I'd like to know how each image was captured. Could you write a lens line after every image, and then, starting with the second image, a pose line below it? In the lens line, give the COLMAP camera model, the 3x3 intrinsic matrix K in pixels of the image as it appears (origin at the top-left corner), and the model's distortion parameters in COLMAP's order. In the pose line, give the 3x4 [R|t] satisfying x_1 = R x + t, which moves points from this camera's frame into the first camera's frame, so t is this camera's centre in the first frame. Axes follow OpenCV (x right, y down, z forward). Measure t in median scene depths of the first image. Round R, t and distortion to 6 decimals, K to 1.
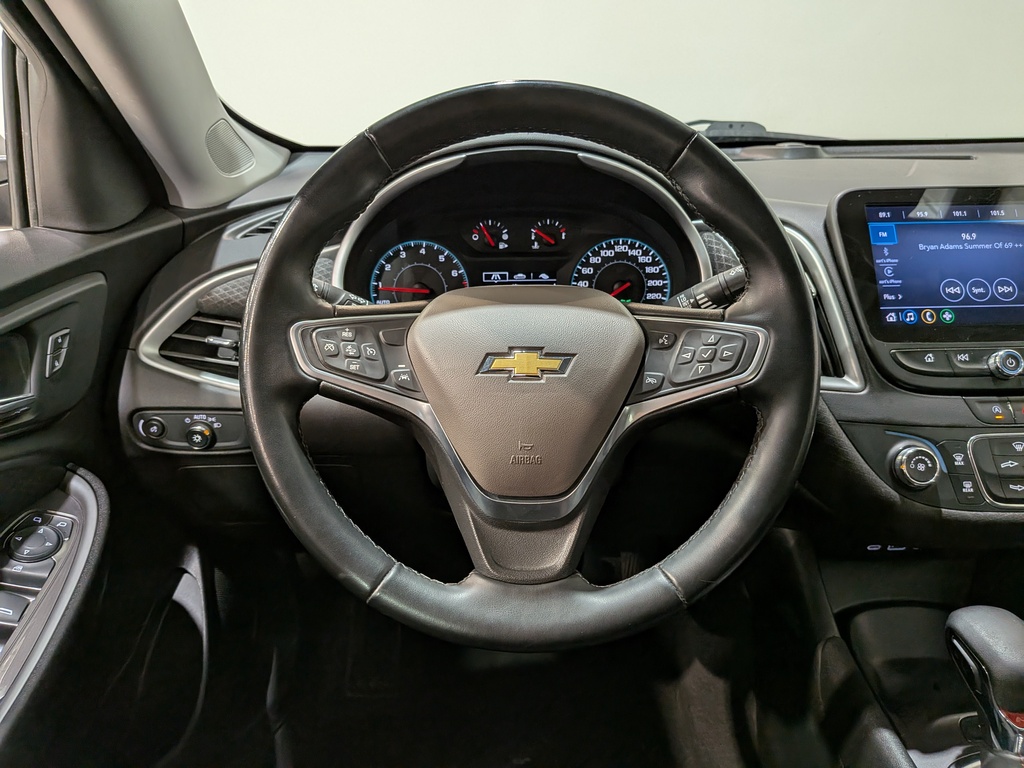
lens RADIAL K [[757.1, 0, 494.8], [0, 757.1, 387.1], [0, 0, 1]] dist [0.036497, -0.077831]
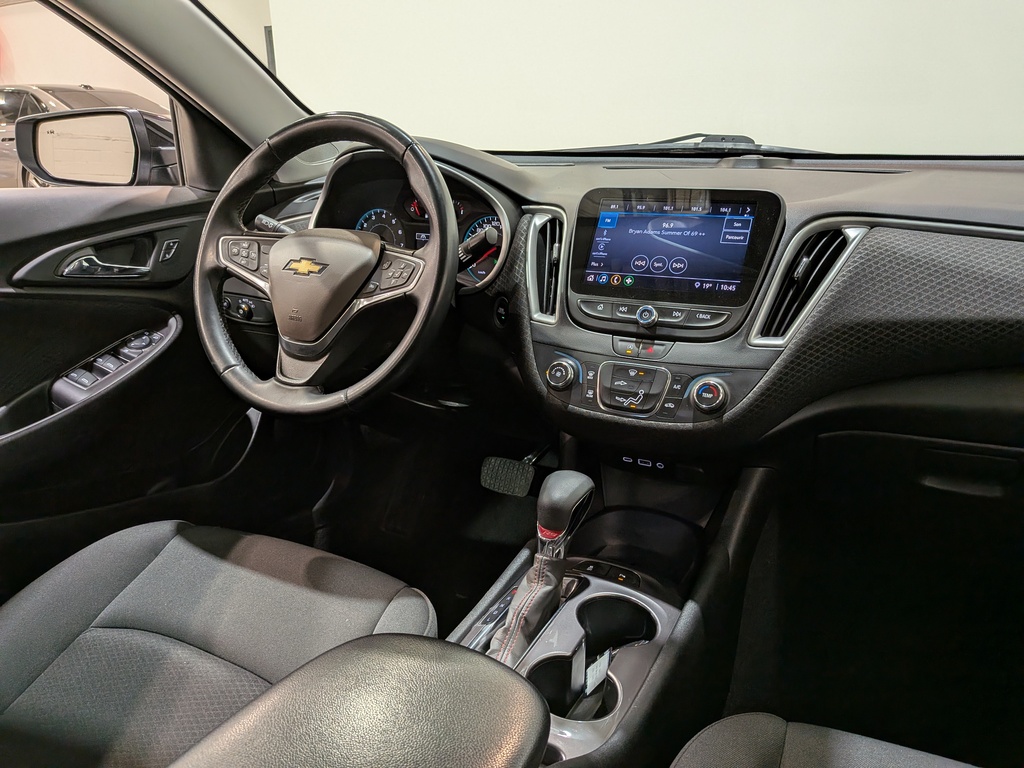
lens RADIAL K [[757.1, 0, 502.5], [0, 757.1, 404.6], [0, 0, 1]] dist [0.036497, -0.077831]
pose [[0.888272, 0.170611, -0.426457, 1.098286], [-0.162520, 0.985137, 0.055606, 0.098613], [0.429606, 0.019914, 0.902797, -0.383071]]
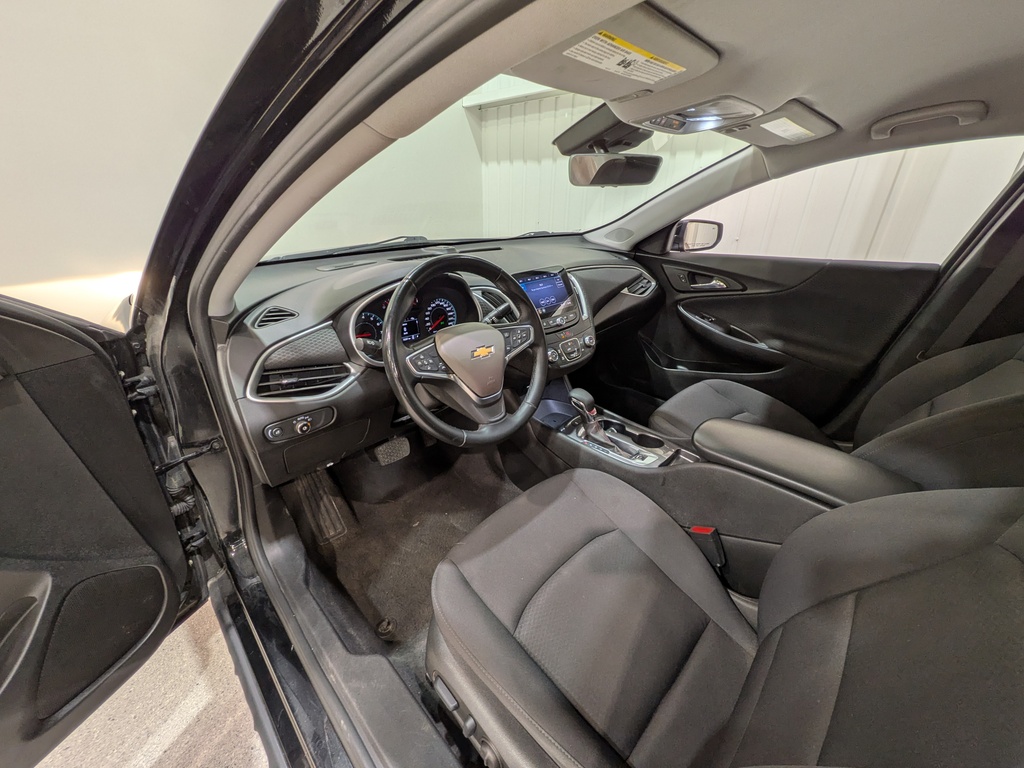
lens RADIAL K [[399.5, 0, 518.3], [0, 399.5, 390.6], [0, 0, 1]] dist [-0.000862, 0.000001]
pose [[0.689968, -0.292672, 0.662032, -0.791274], [0.214028, 0.956205, 0.199660, -0.141060], [-0.691473, 0.003934, 0.722391, -0.192839]]
